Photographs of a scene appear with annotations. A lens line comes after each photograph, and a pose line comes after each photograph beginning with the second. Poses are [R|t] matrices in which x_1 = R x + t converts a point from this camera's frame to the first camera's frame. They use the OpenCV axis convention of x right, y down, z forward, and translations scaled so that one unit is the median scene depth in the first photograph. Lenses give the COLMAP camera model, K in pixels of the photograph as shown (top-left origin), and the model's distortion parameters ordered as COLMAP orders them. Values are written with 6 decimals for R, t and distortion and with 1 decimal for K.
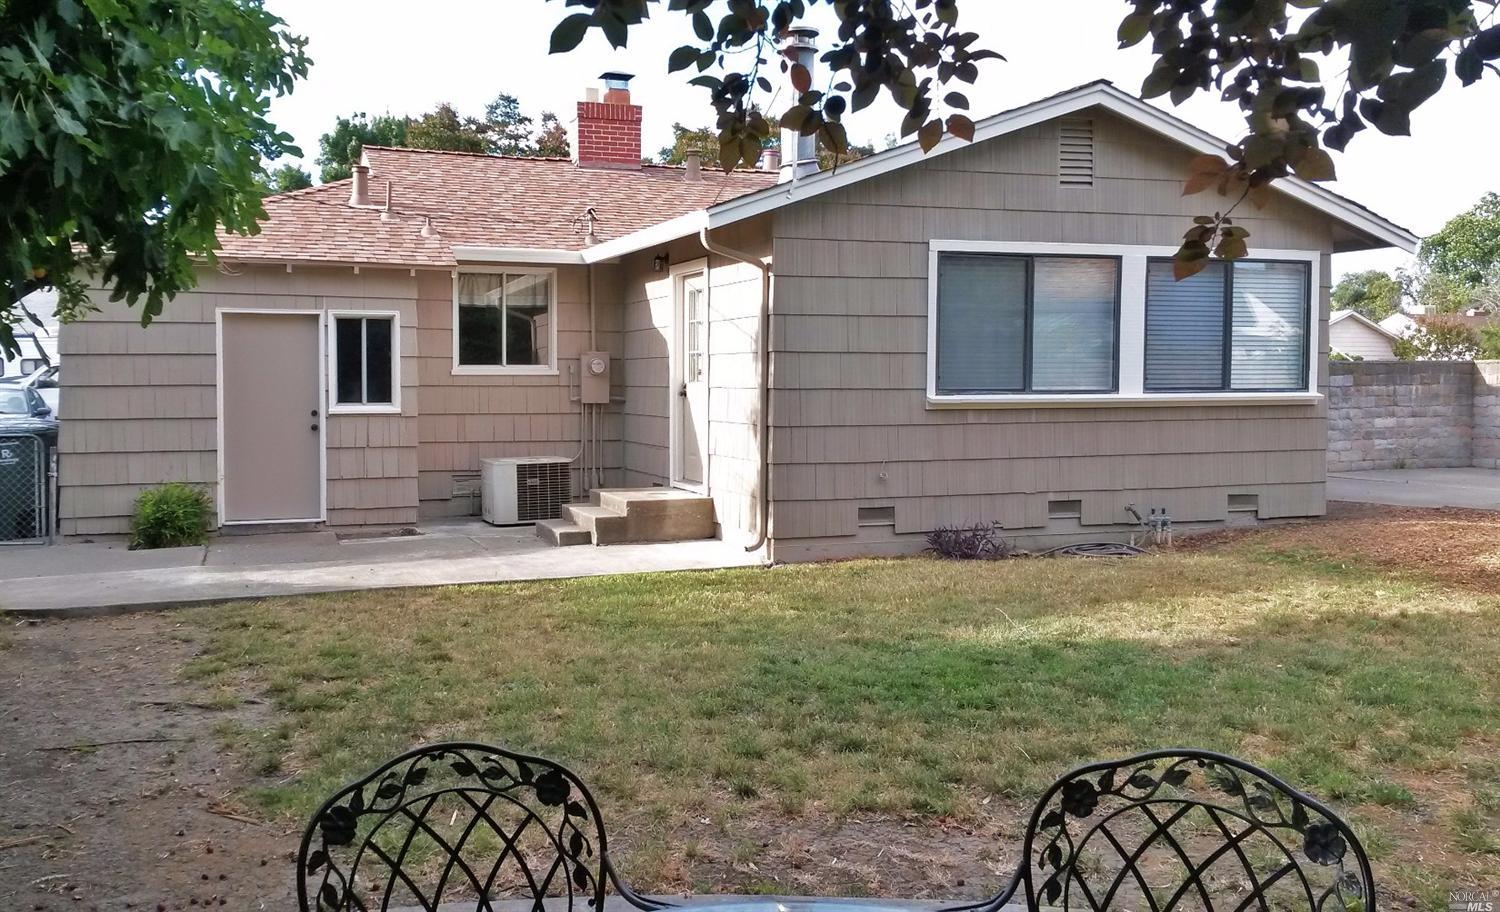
lens RADIAL K [[1306.7, 0, 640.9], [0, 1306.7, 442.2], [0, 0, 1]] dist [0.059501, -0.118546]
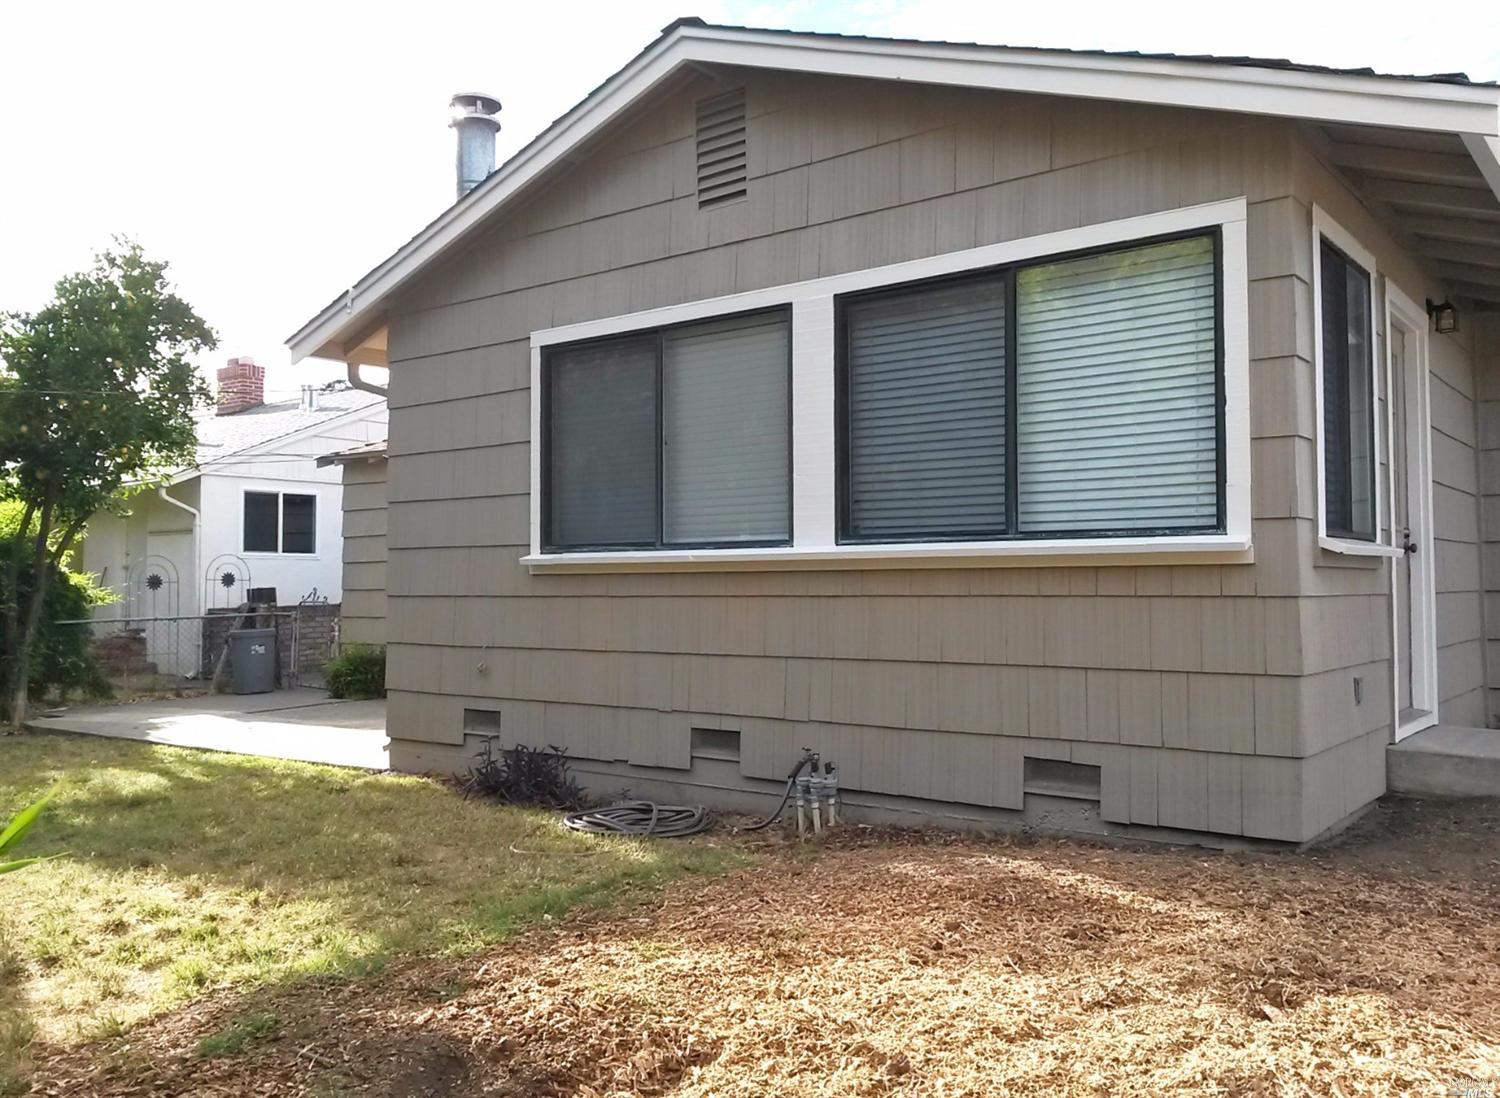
lens RADIAL K [[1257.8, 0, 748.4], [0, 1257.8, 551.7], [0, 0, 1]] dist [-0.021069, 0.018883]
pose [[0.555377, -0.022295, -0.831300, 0.810827], [-0.037482, 0.997954, -0.051806, -0.006471], [0.830754, 0.059930, 0.553405, 0.702436]]
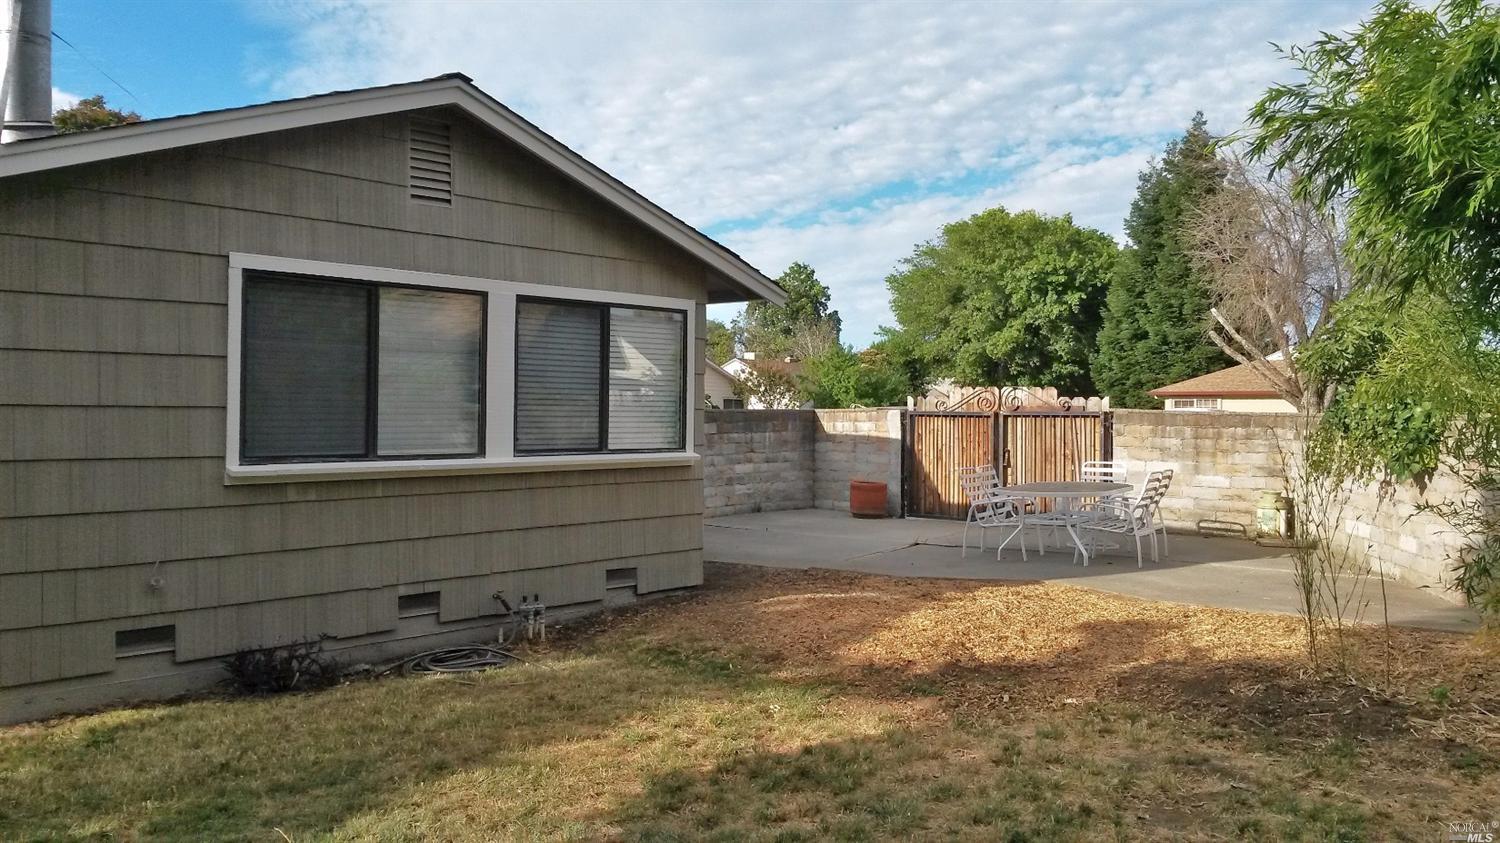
lens RADIAL K [[1236.5, 0, 744.8], [0, 1236.5, 411.8], [0, 0, 1]] dist [0.079735, -0.127665]
pose [[0.861768, 0.009519, 0.507213, 0.111075], [0.012859, 0.999093, -0.040598, -0.032673], [-0.507139, 0.041508, 0.860864, 0.249696]]
